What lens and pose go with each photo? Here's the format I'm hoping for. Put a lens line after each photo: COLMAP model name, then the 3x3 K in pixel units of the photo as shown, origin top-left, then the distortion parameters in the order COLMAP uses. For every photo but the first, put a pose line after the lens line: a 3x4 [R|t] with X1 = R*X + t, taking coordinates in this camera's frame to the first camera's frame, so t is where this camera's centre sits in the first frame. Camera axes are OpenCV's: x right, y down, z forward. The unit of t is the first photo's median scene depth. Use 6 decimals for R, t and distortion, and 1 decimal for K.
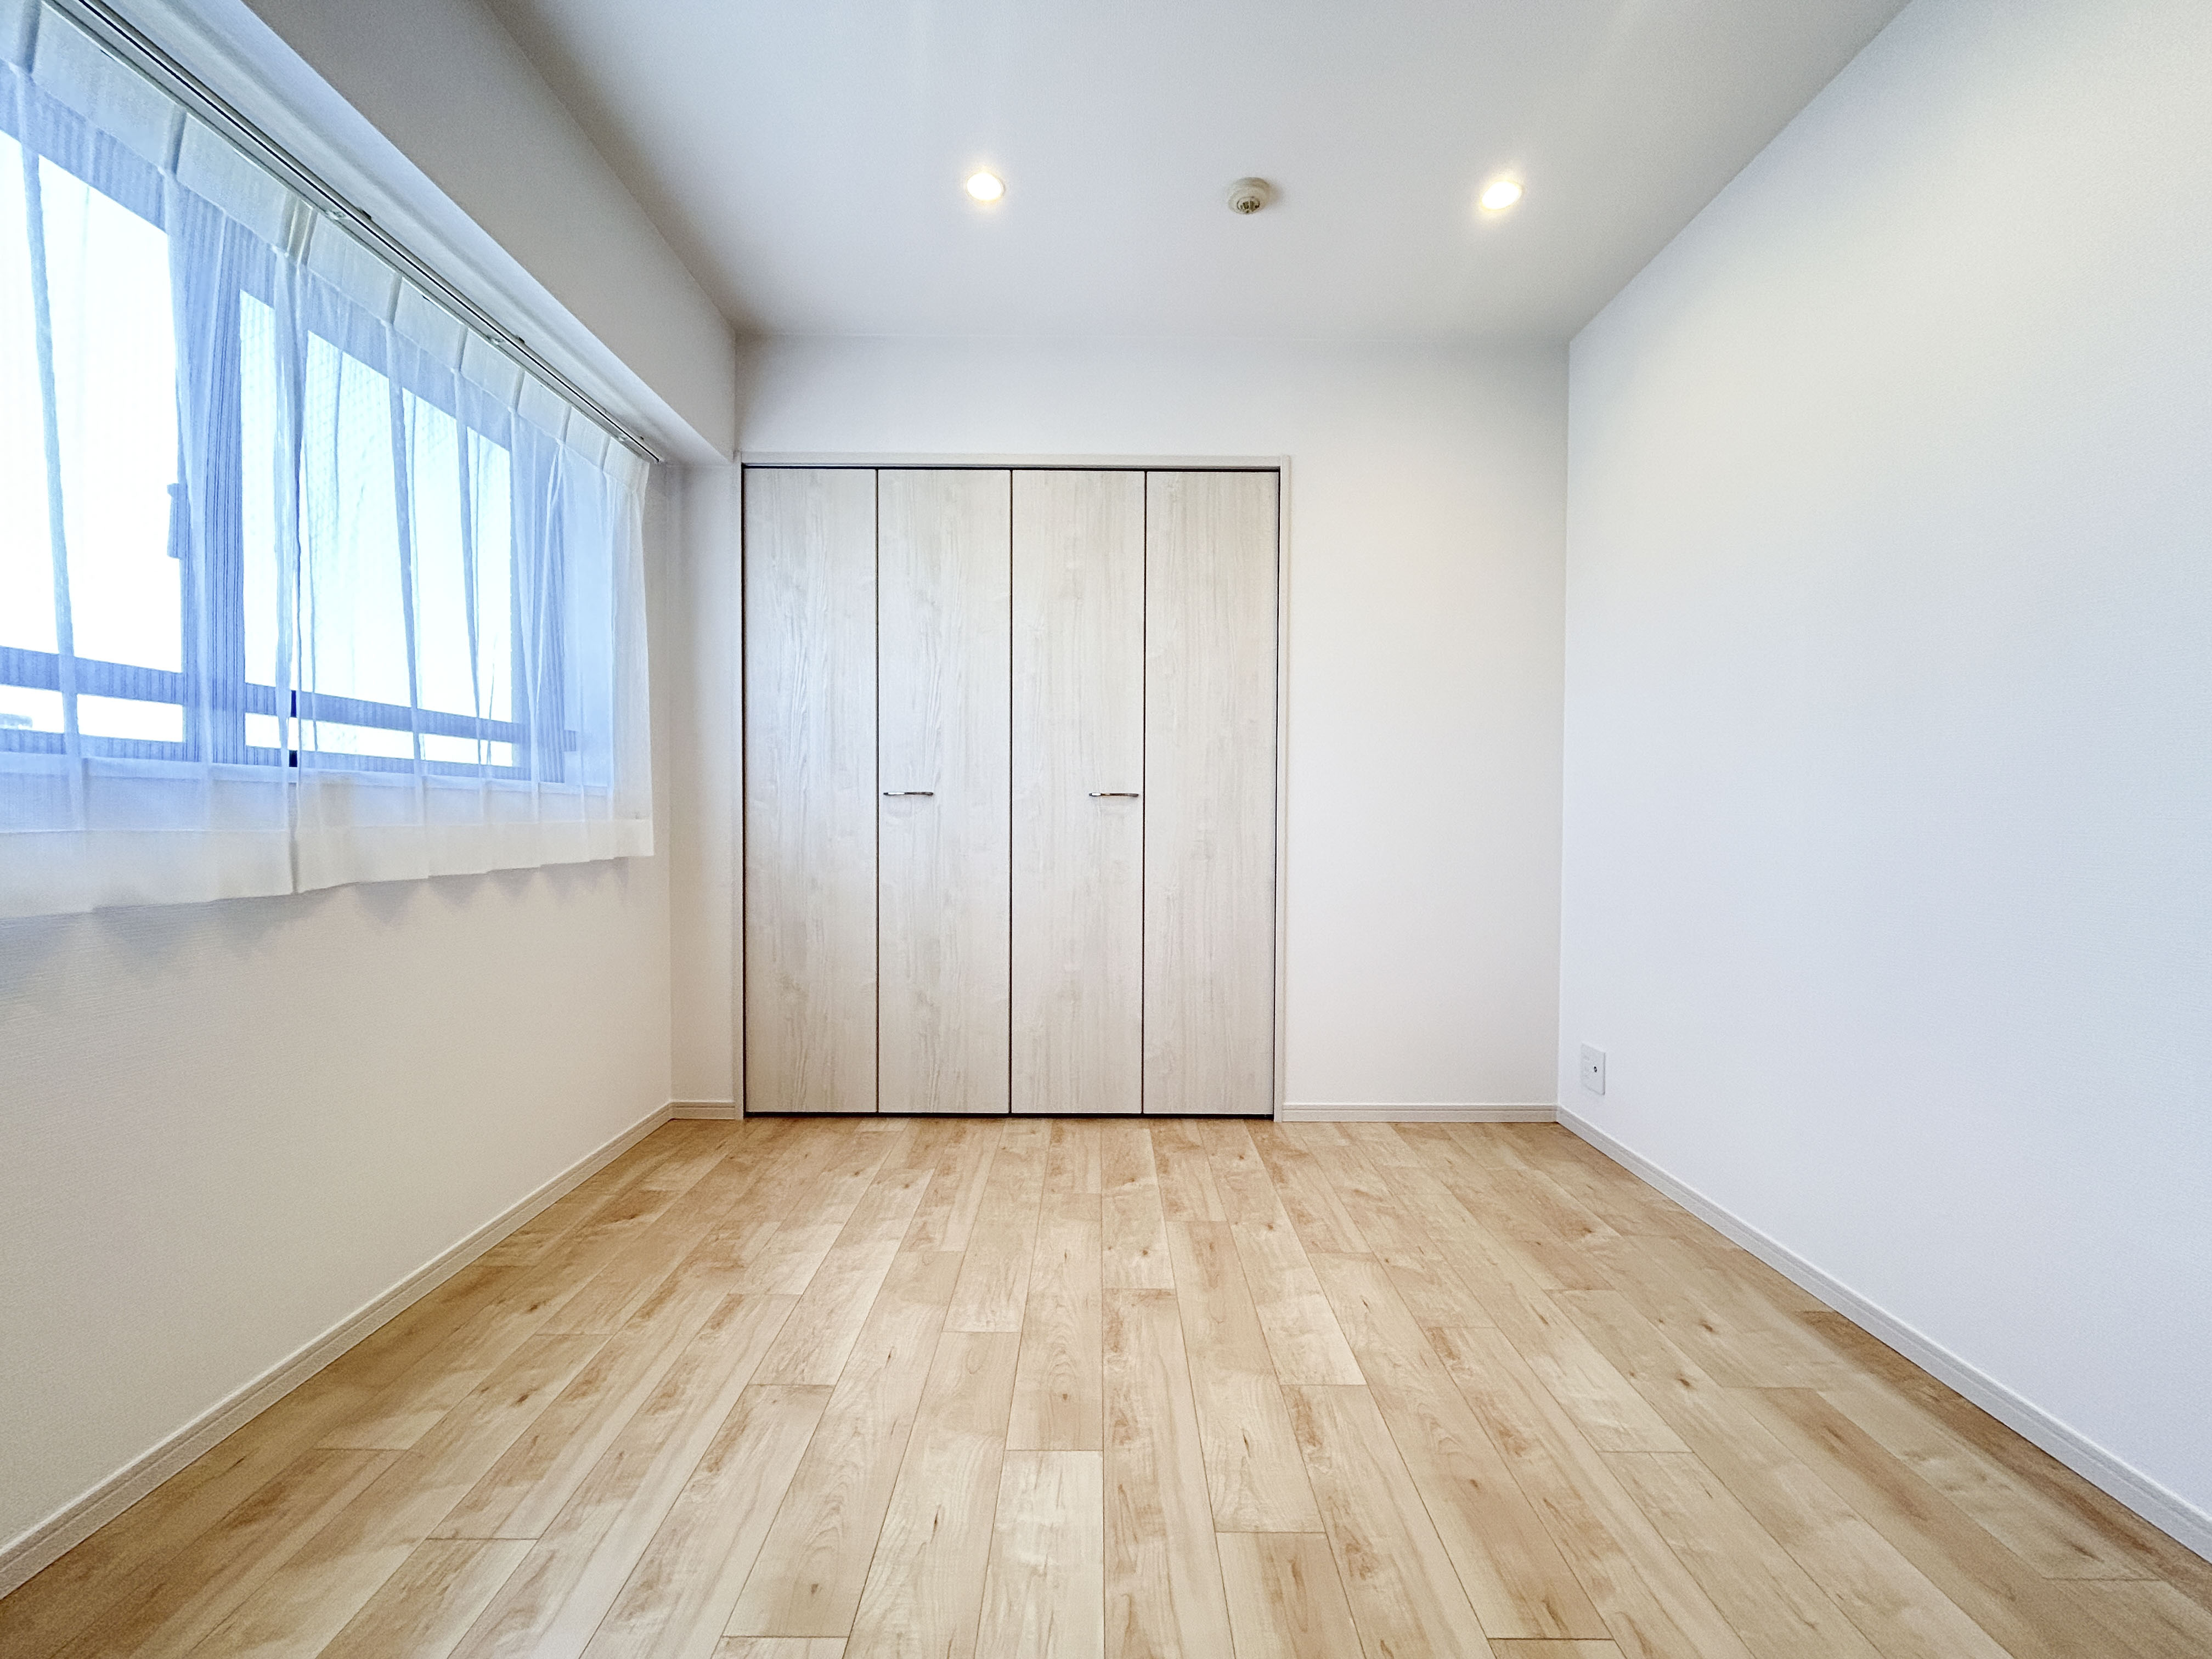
lens RADIAL K [[895.3, 0, 1087.5], [0, 895.3, 830.4], [0, 0, 1]] dist [0.024806, 0.000051]
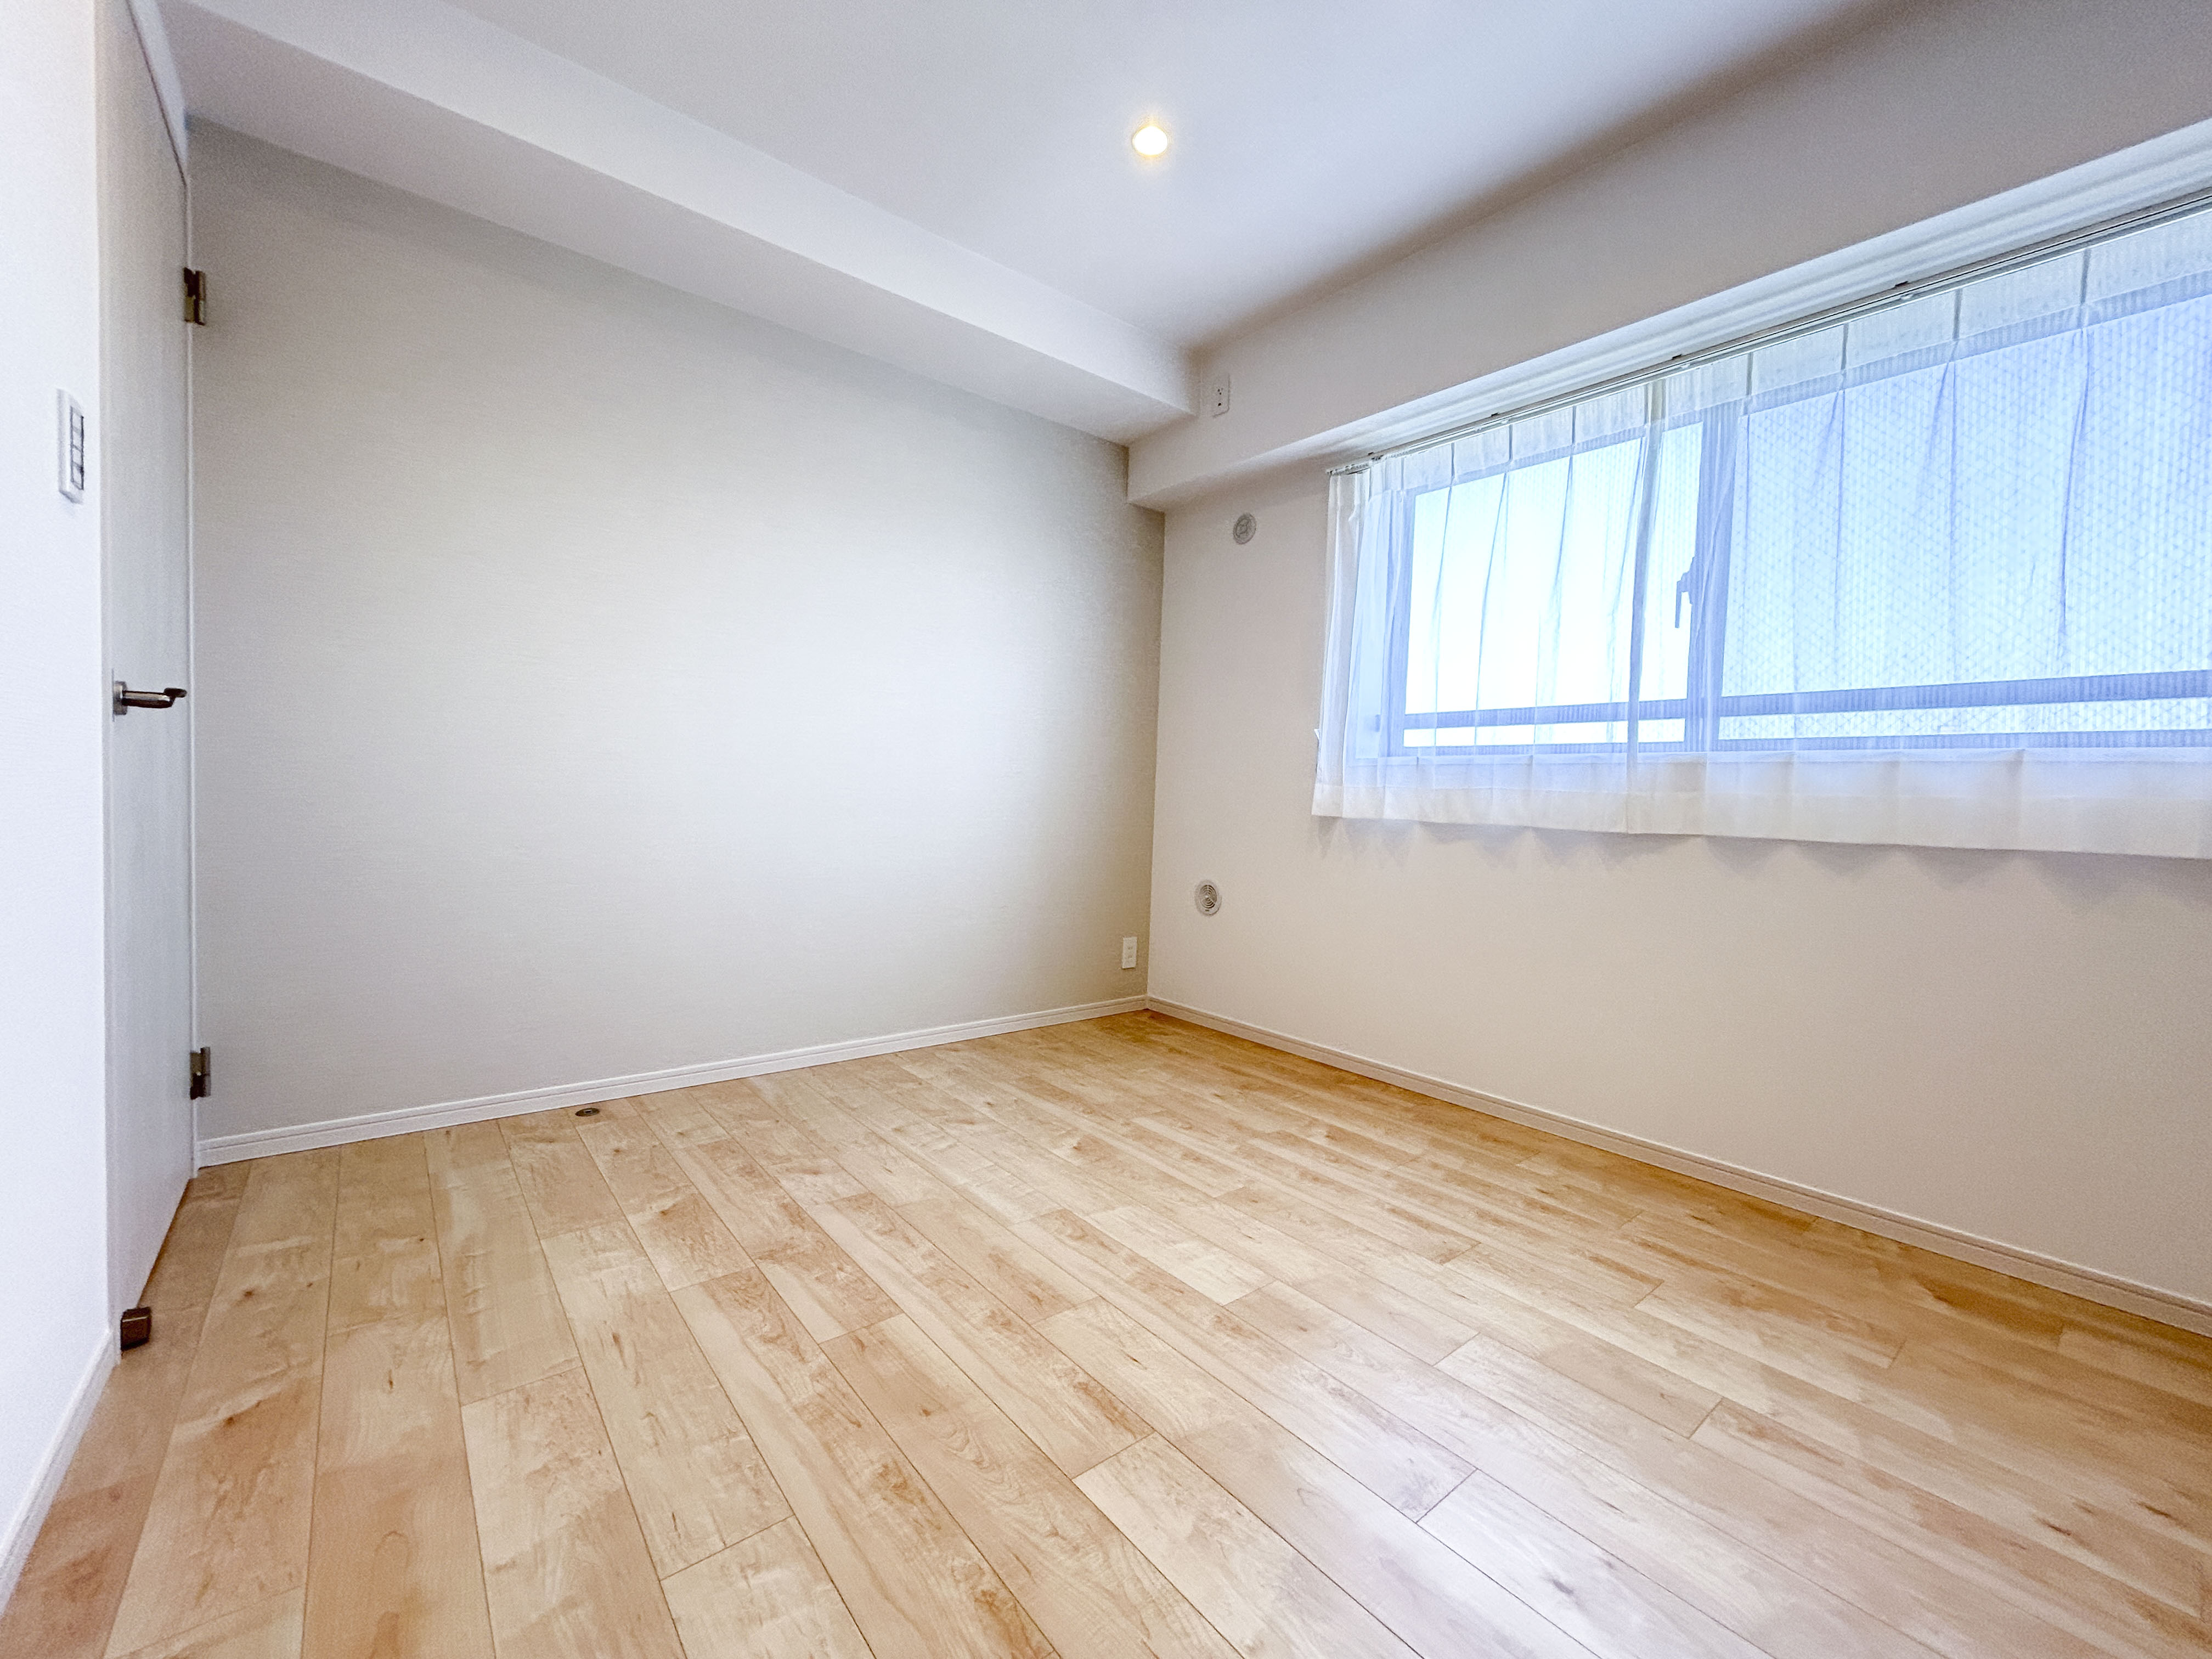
lens RADIAL K [[858.1, 0, 1092.6], [0, 858.1, 826.3], [0, 0, 1]] dist [-0.021106, 0.000074]
pose [[-0.770214, -0.015380, -0.637601, 0.740659], [-0.056420, 0.997433, 0.044095, 0.042947], [0.635286, 0.069936, -0.769104, 1.494558]]
